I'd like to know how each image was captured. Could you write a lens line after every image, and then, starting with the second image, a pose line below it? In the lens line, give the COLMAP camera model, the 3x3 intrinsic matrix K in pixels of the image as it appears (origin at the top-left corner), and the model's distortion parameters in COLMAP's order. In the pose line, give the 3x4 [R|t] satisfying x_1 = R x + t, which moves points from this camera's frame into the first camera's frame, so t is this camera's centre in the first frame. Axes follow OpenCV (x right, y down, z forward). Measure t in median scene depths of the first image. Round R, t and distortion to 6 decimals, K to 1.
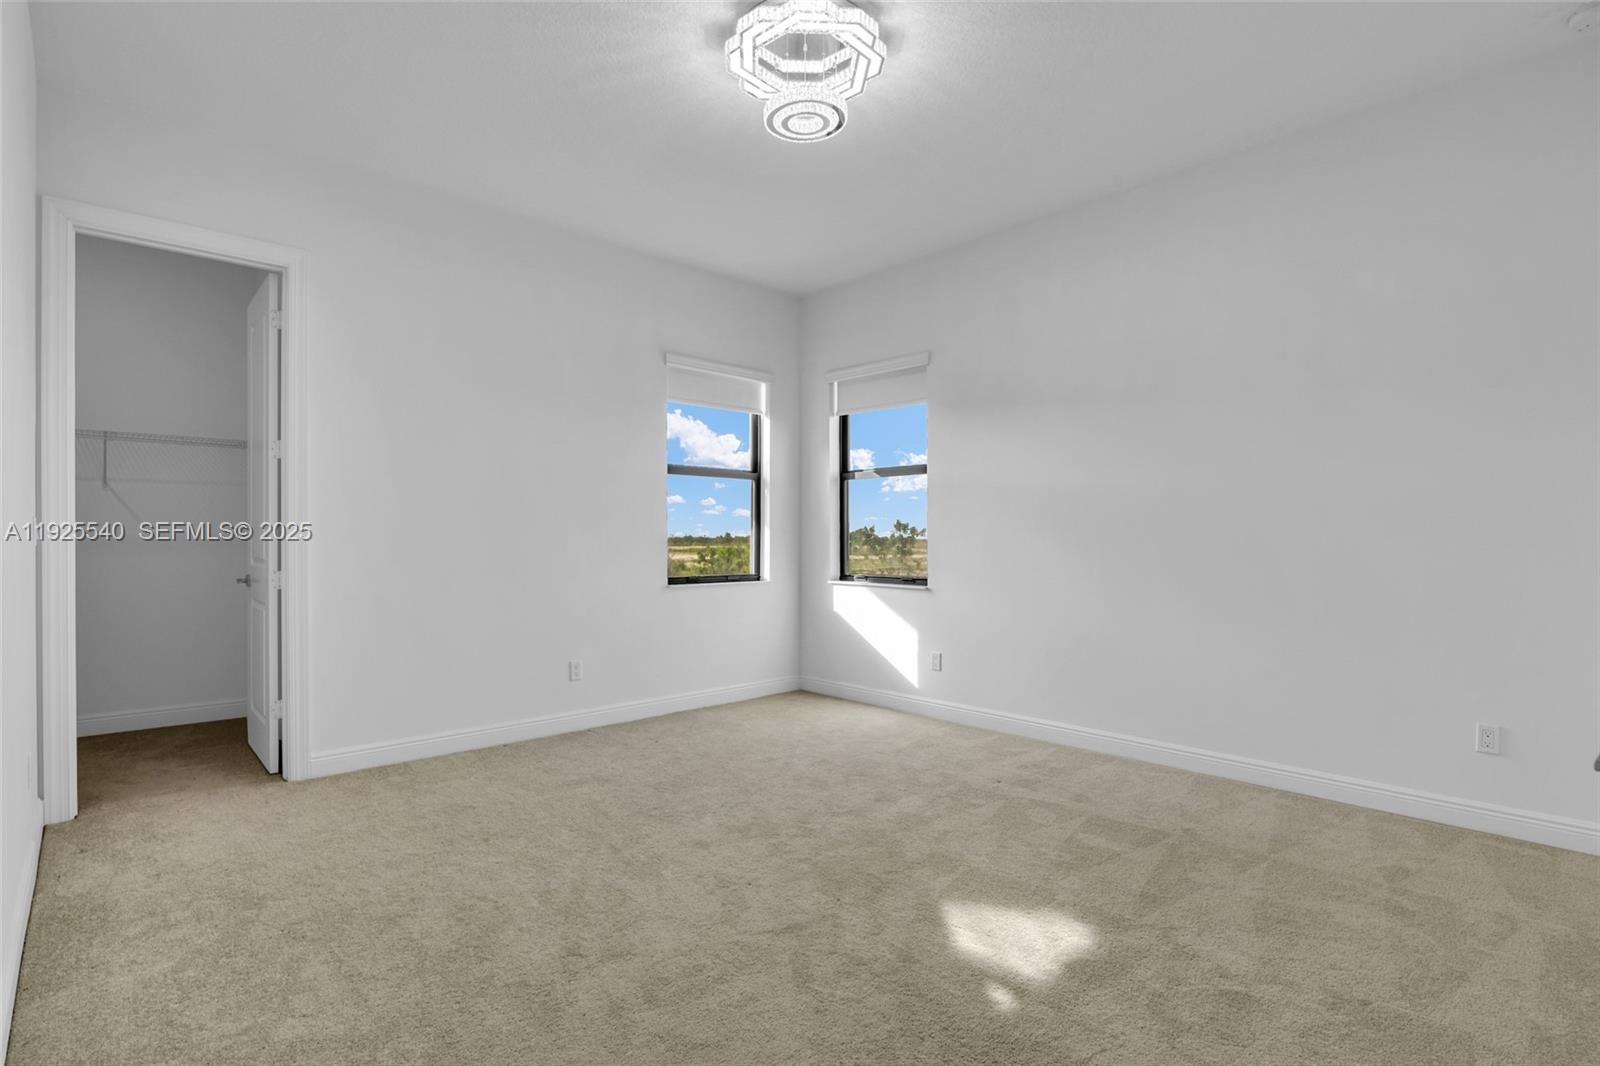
lens RADIAL K [[850.0, 0, 729.7], [0, 850.0, 538.3], [0, 0, 1]] dist [-0.019317, -0.000193]
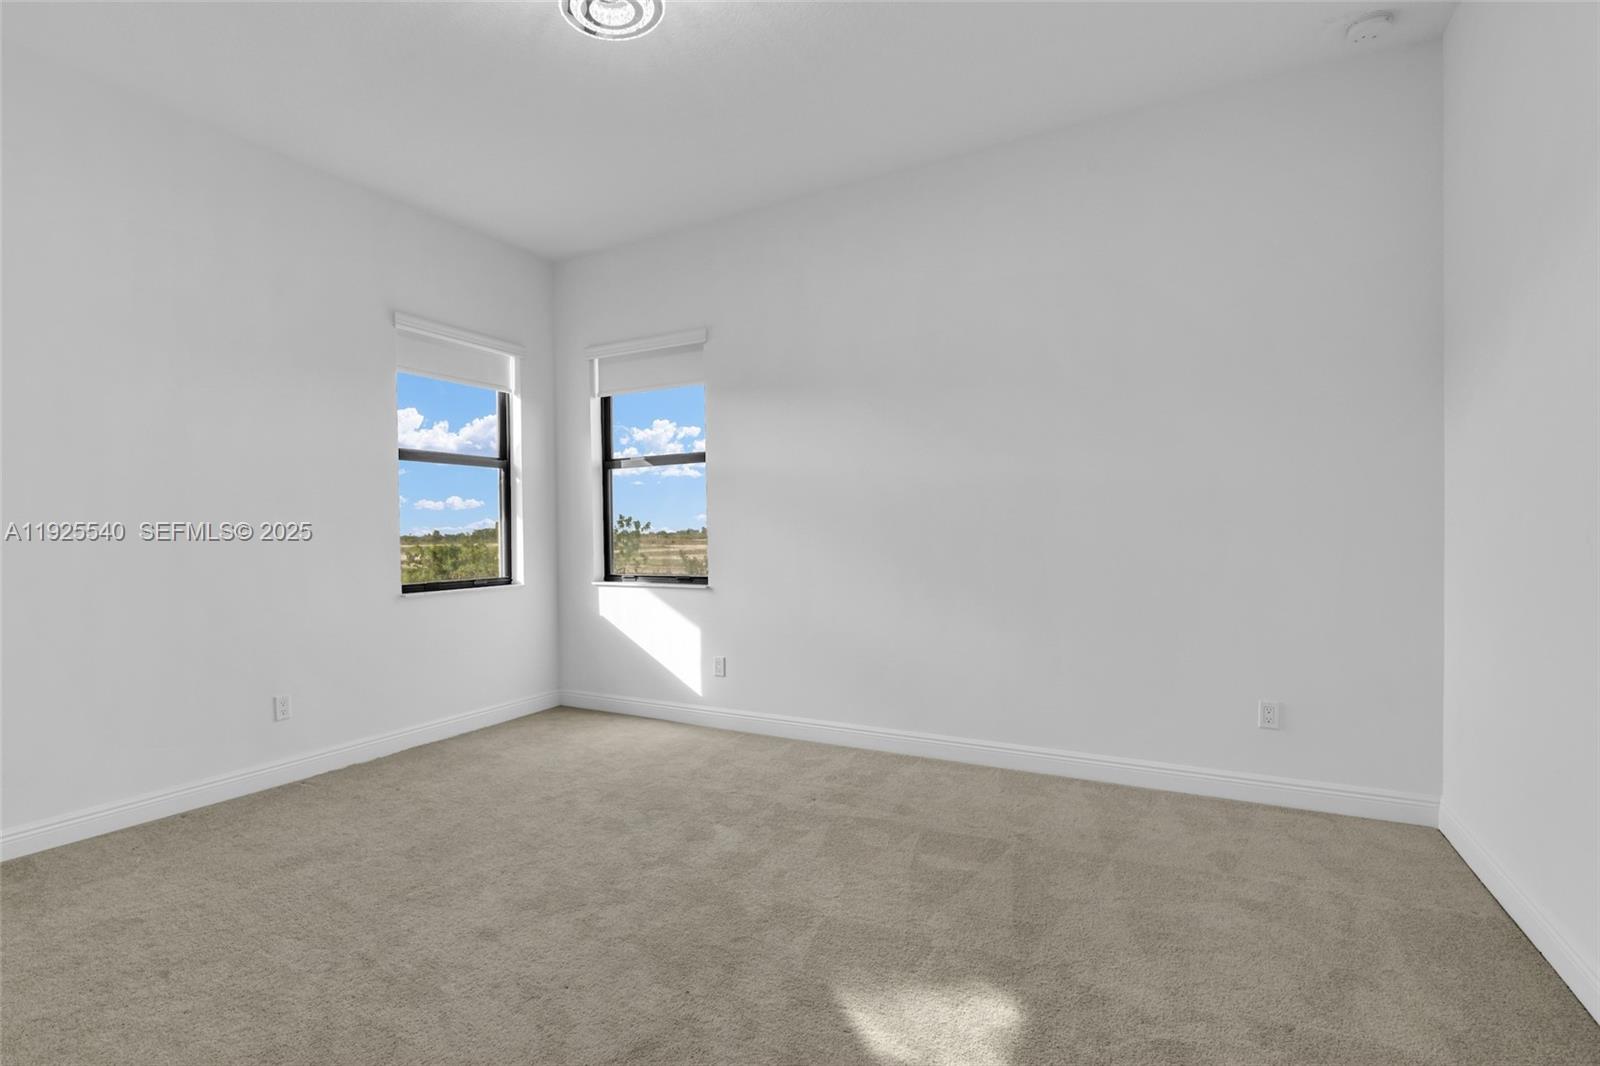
lens RADIAL K [[850.0, 0, 729.7], [0, 850.0, 538.3], [0, 0, 1]] dist [-0.019317, -0.000193]
pose [[0.944804, -0.017637, 0.327162, -0.054821], [0.015981, 0.999842, 0.007749, -0.000599], [-0.327247, -0.002093, 0.944937, 0.159157]]
